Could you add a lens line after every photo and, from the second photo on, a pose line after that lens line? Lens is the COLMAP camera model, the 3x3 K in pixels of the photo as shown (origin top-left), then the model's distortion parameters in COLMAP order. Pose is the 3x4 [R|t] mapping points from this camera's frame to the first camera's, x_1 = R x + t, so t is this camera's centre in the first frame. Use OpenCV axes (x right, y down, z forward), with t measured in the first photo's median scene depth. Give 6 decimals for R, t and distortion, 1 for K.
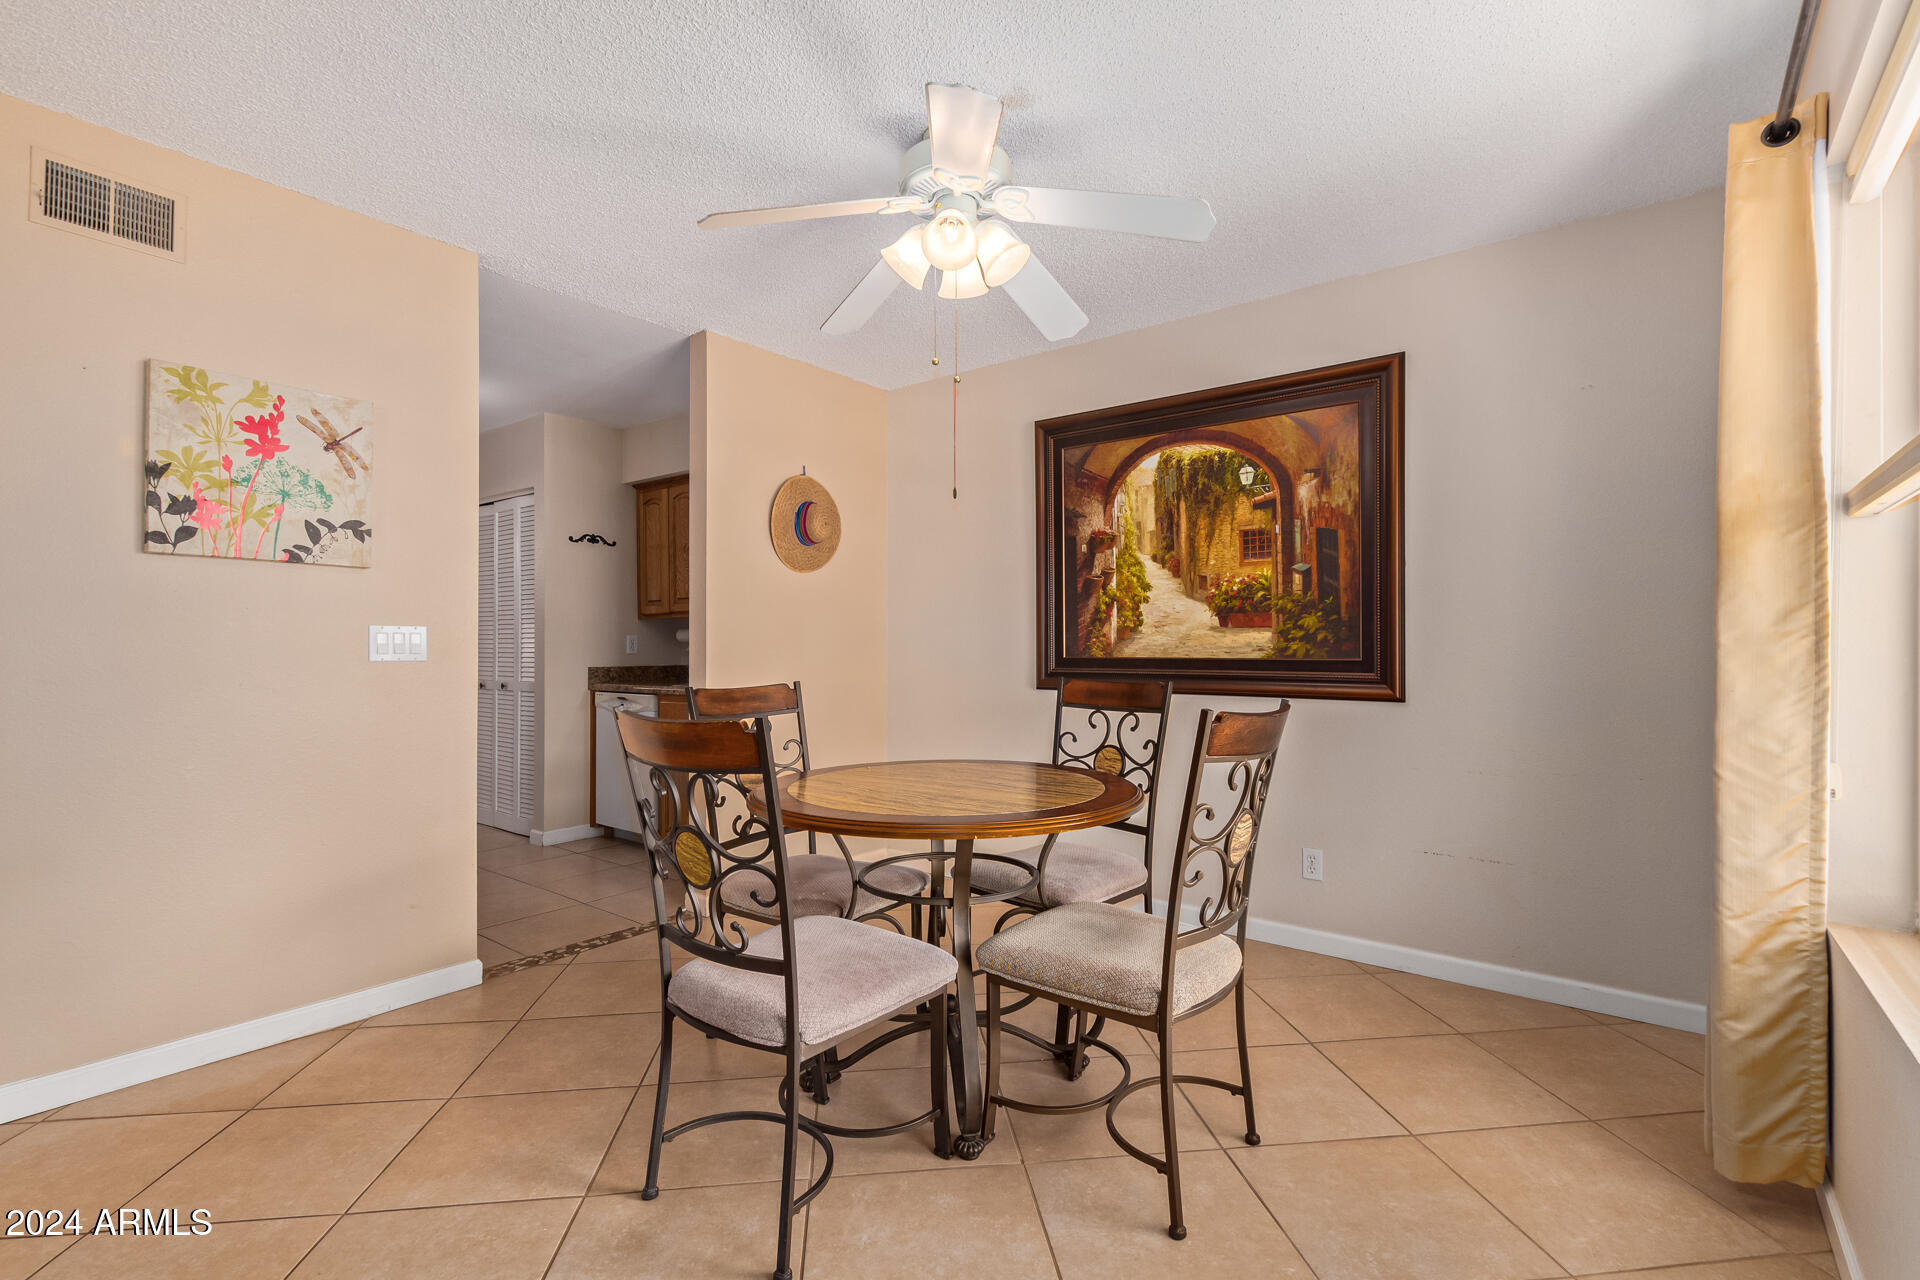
lens RADIAL K [[873.2, 0, 962.4], [0, 873.2, 644.4], [0, 0, 1]] dist [0.001793, -0.000133]
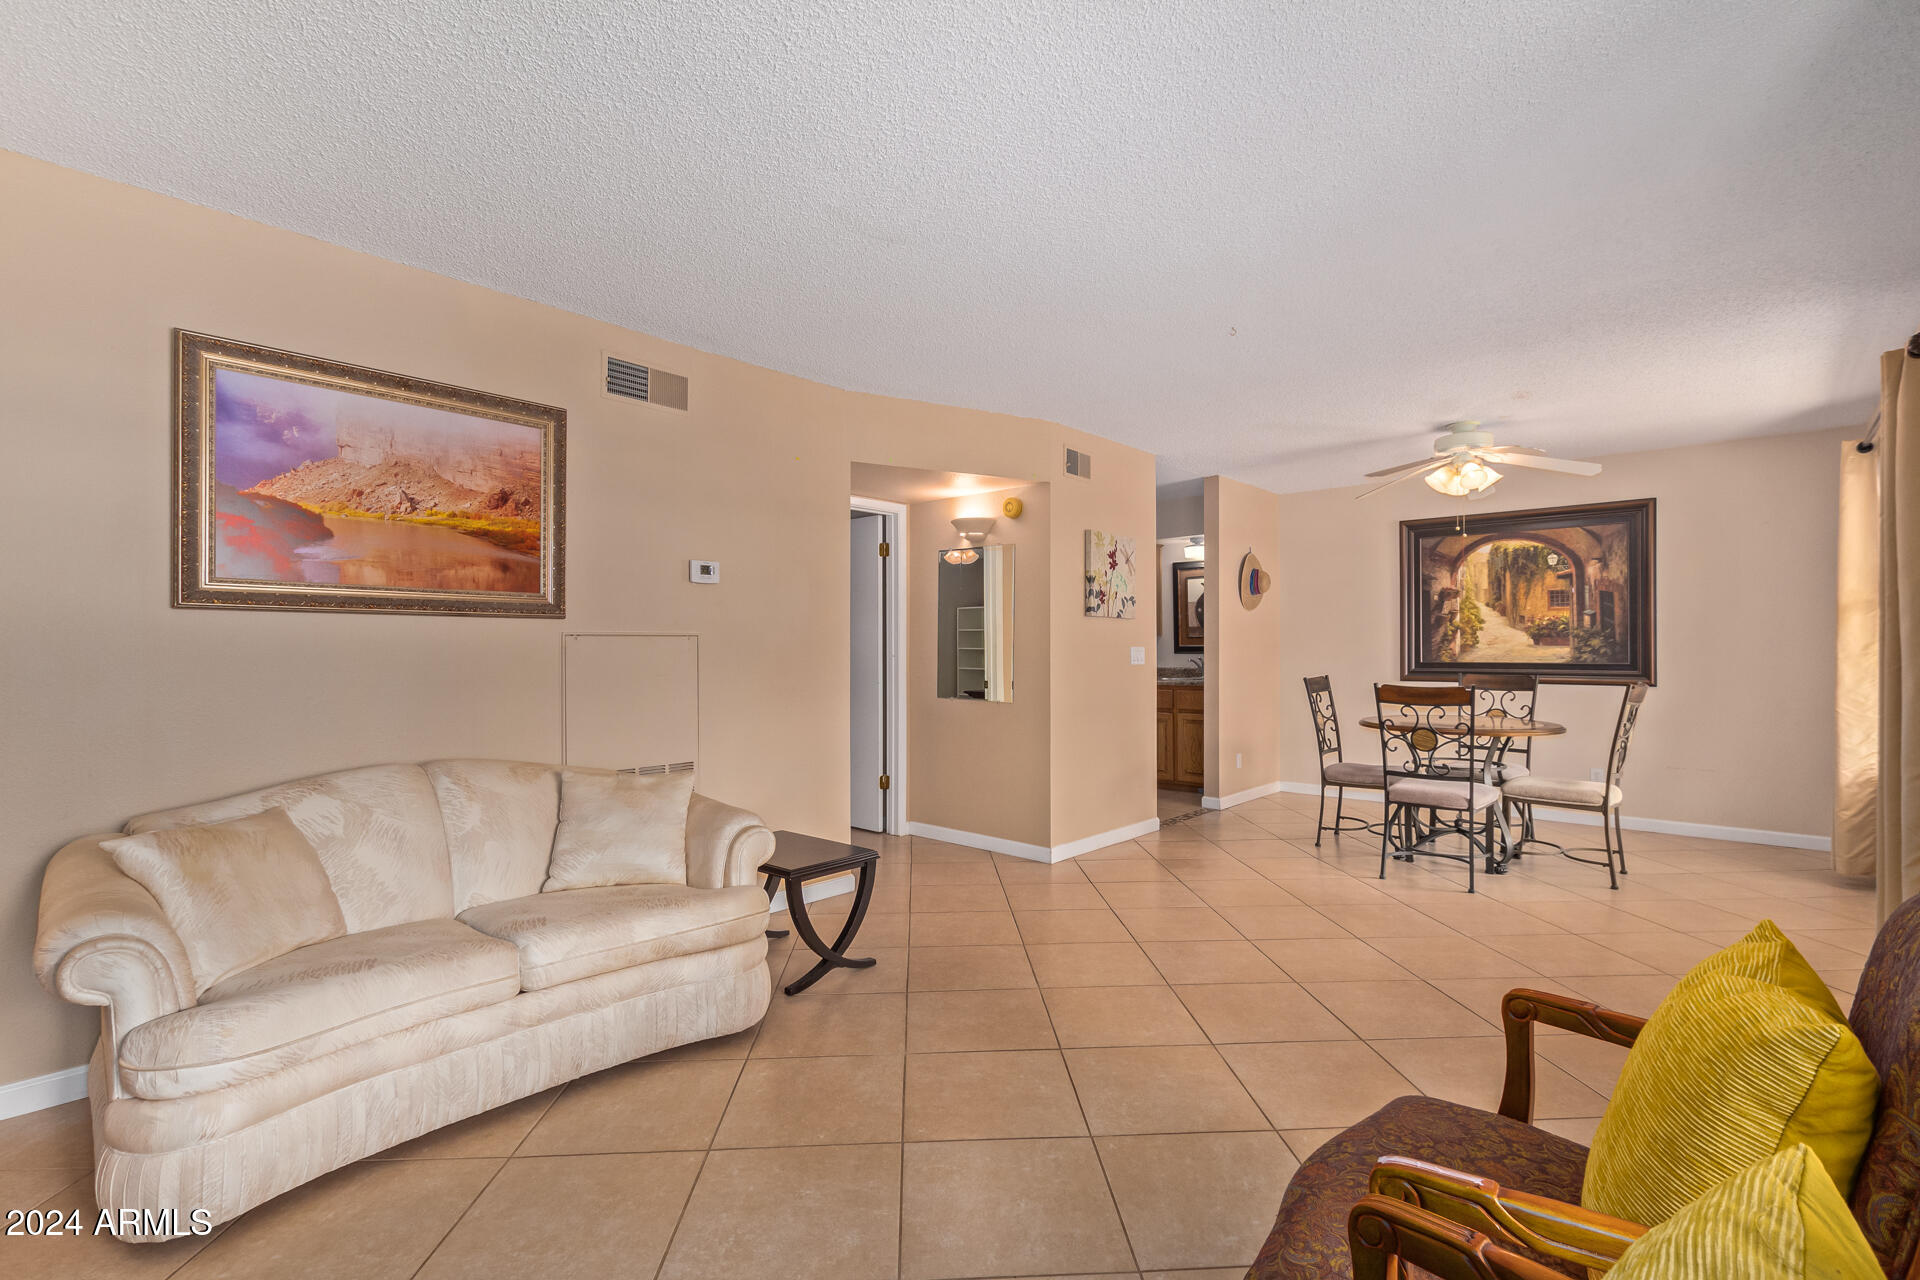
lens RADIAL K [[868.7, 0, 962.8], [0, 868.7, 646.8], [0, 0, 1]] dist [0.002437, -0.003652]
pose [[0.997491, -0.001257, -0.070783, -0.729578], [0.001294, 0.999999, 0.000486, -0.018753], [0.070782, -0.000576, 0.997492, -0.827130]]
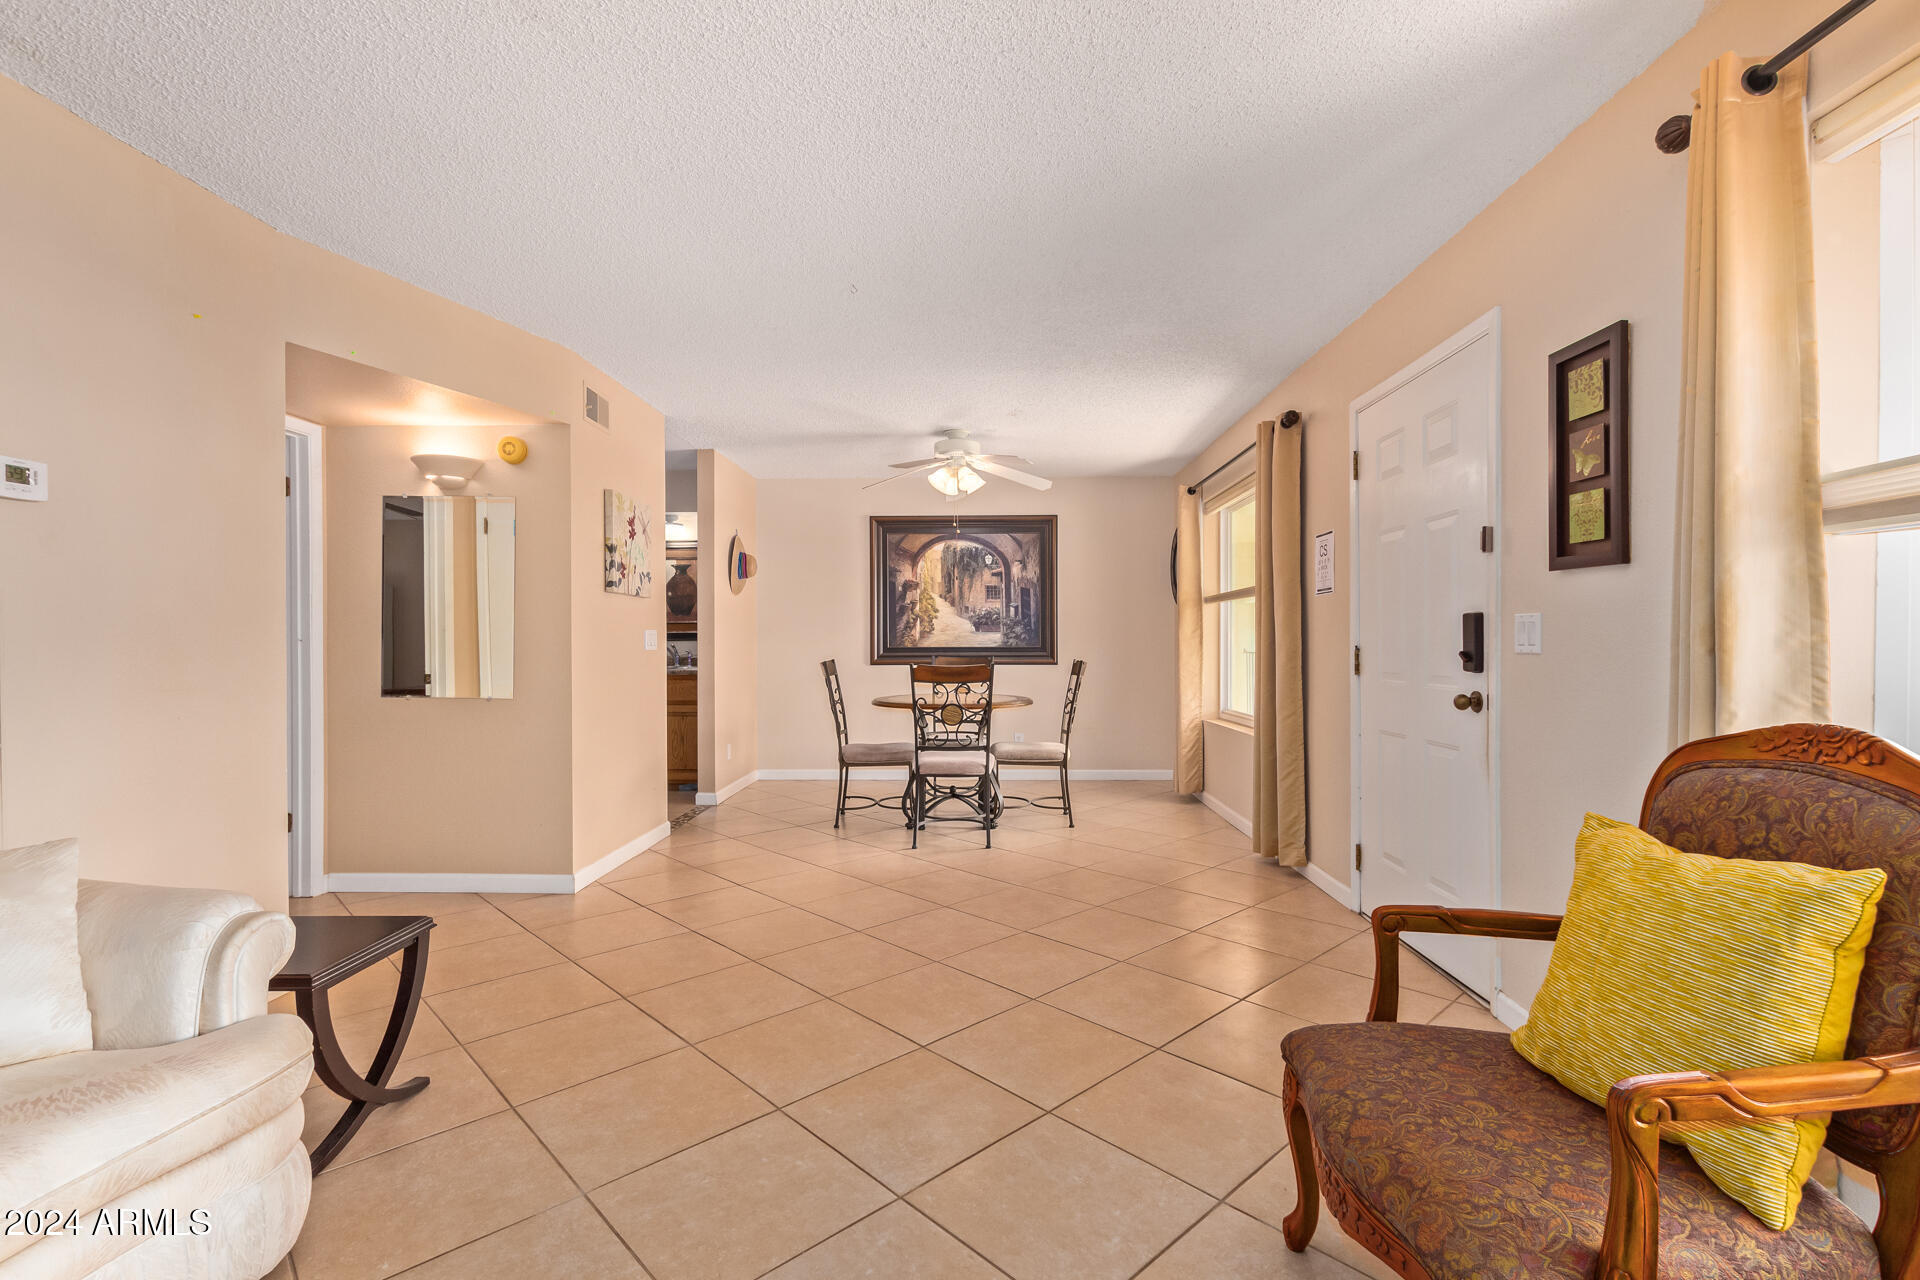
lens RADIAL K [[873.2, 0, 962.4], [0, 873.2, 644.4], [0, 0, 1]] dist [0.001793, -0.000133]
pose [[0.804793, -0.004171, 0.593542, -0.956679], [0.001280, 0.999985, 0.005292, -0.000620], [-0.593555, -0.003500, 0.804786, -0.643416]]
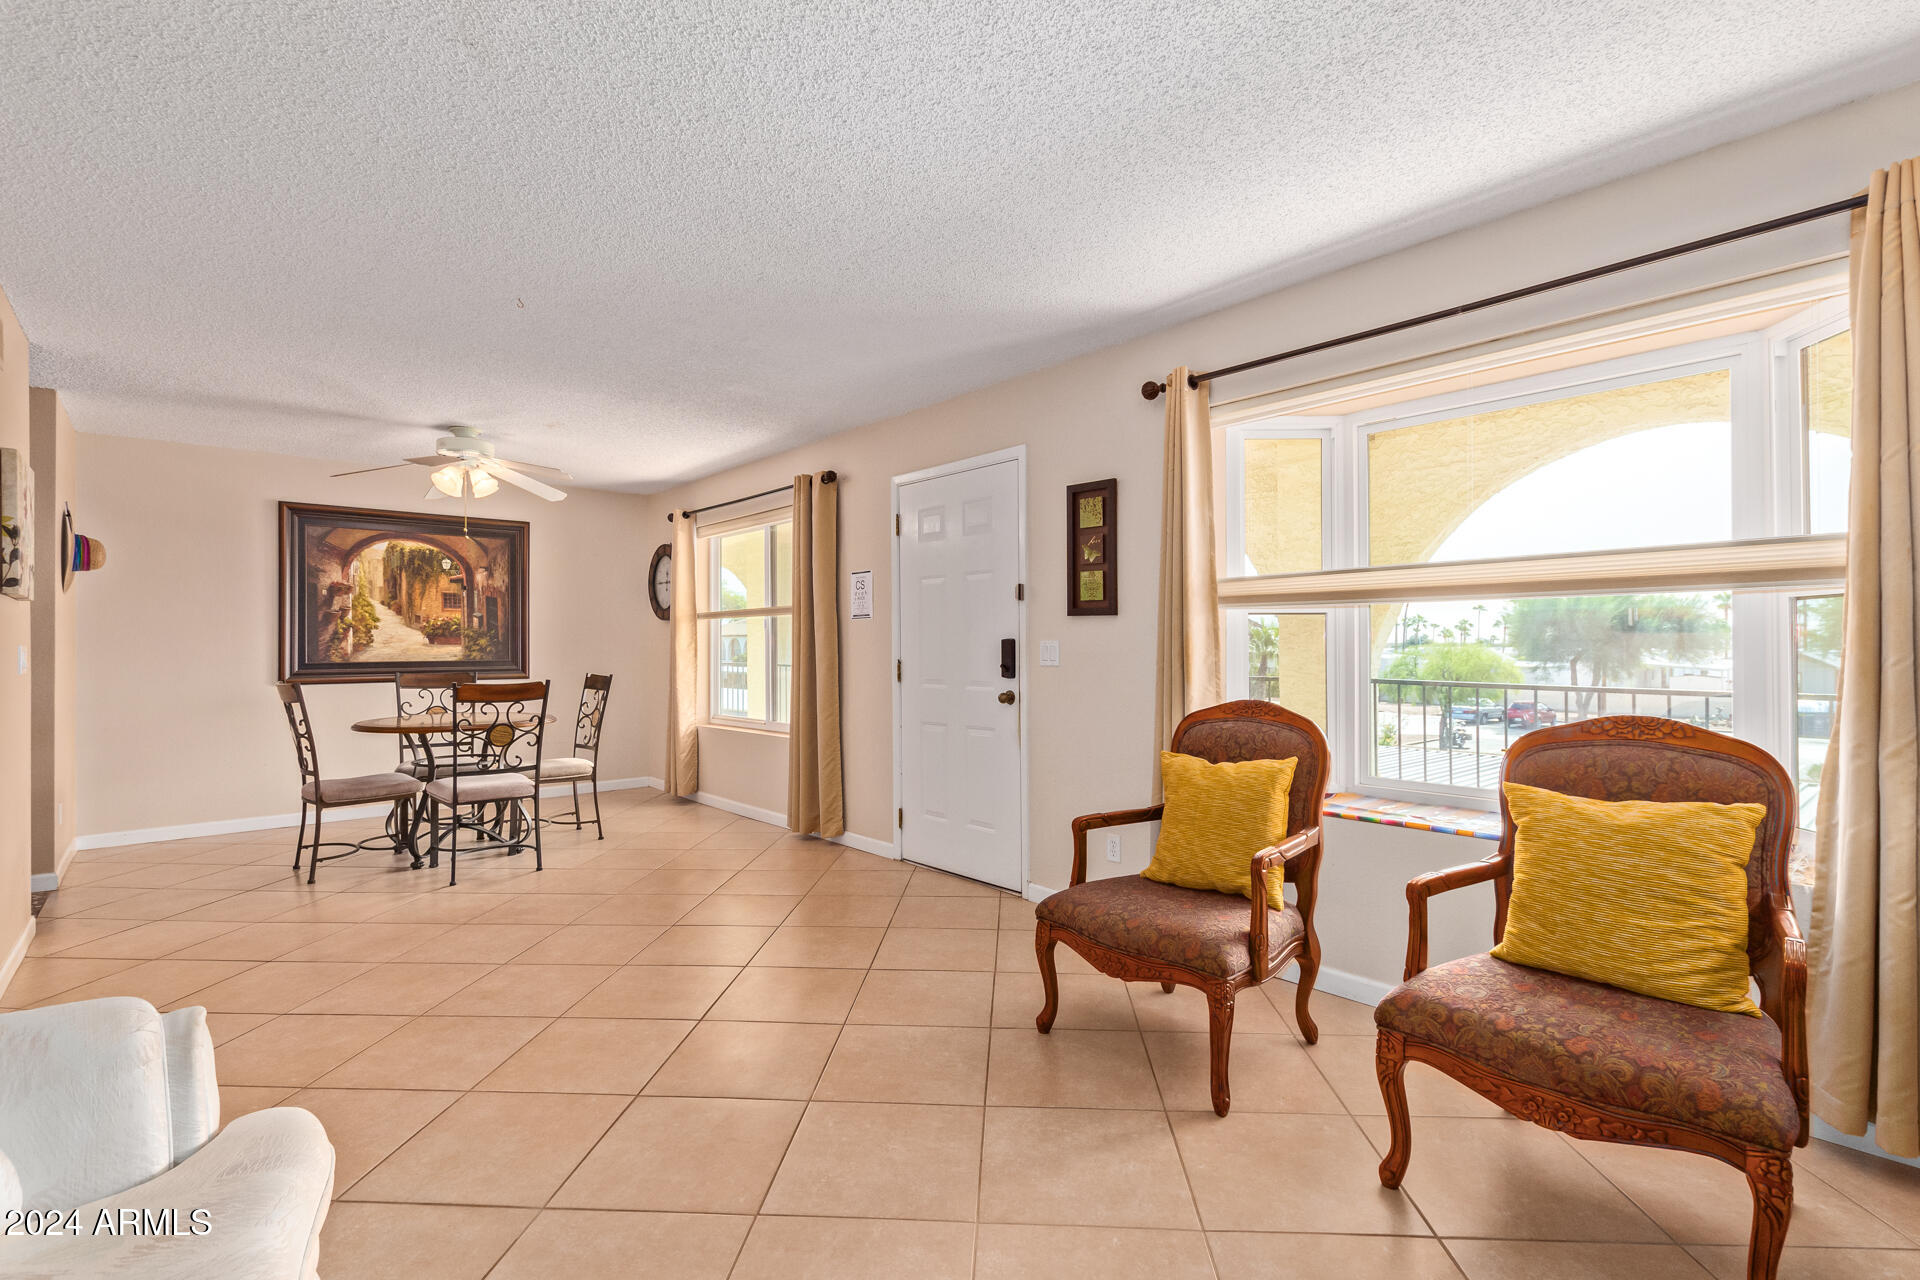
lens RADIAL K [[877.0, 0, 966.1], [0, 877.0, 643.1], [0, 0, 1]] dist [0.001792, 0.000483]
pose [[0.180347, 0.000479, 0.983603, -1.318402], [0.001984, 0.999998, -0.000851, -0.018244], [-0.983601, 0.002105, 0.180346, -0.442350]]
